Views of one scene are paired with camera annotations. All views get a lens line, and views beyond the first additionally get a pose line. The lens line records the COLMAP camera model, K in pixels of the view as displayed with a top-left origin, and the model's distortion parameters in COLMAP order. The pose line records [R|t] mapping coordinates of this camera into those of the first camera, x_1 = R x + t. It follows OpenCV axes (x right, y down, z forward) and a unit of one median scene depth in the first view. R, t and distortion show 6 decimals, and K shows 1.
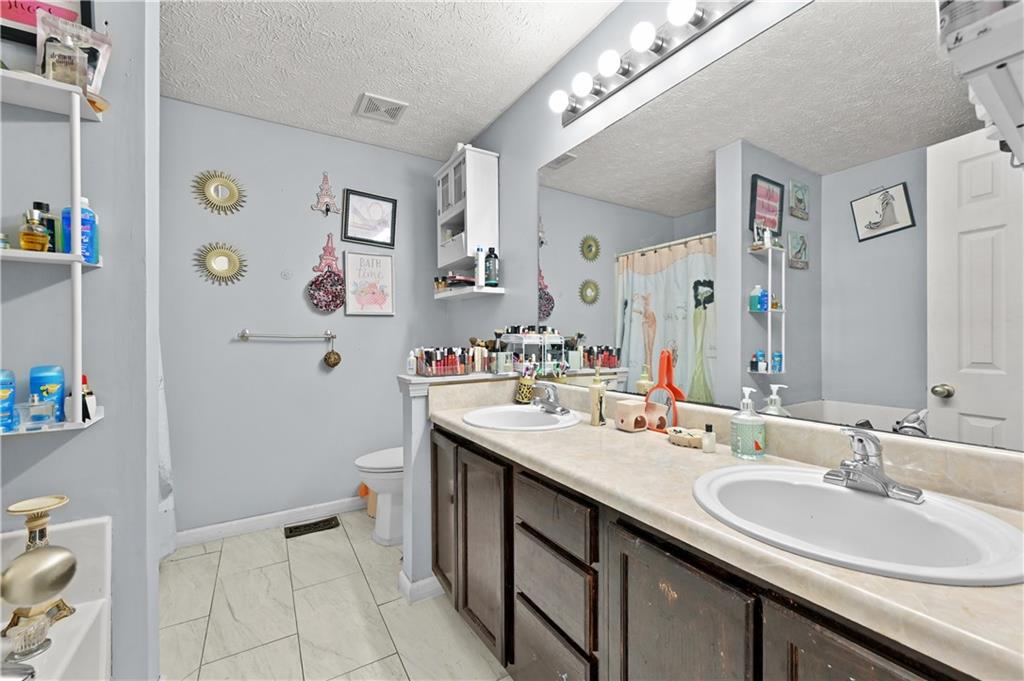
lens RADIAL K [[415.2, 0, 512.9], [0, 415.2, 315.5], [0, 0, 1]] dist [0.000472, 0.000368]
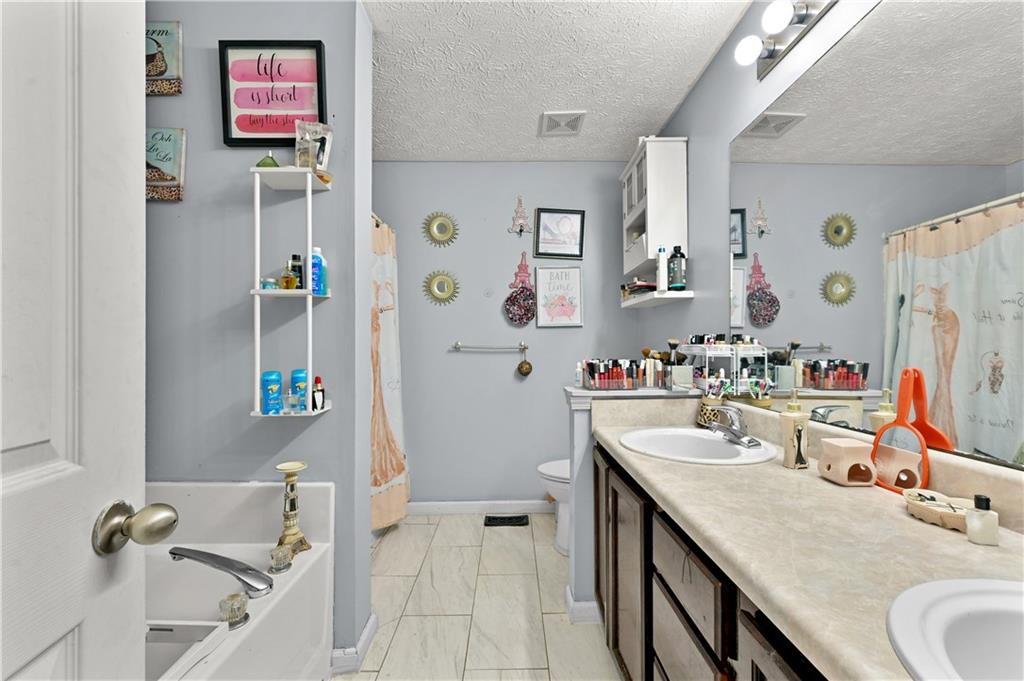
lens RADIAL K [[412.4, 0, 513.4], [0, 412.4, 328.6], [0, 0, 1]] dist [-0.000138, 0.000135]
pose [[0.857205, -0.025134, -0.514361, 0.113777], [0.028793, 0.999585, -0.000859, 0.002126], [0.514169, -0.014073, 0.857573, 0.084574]]
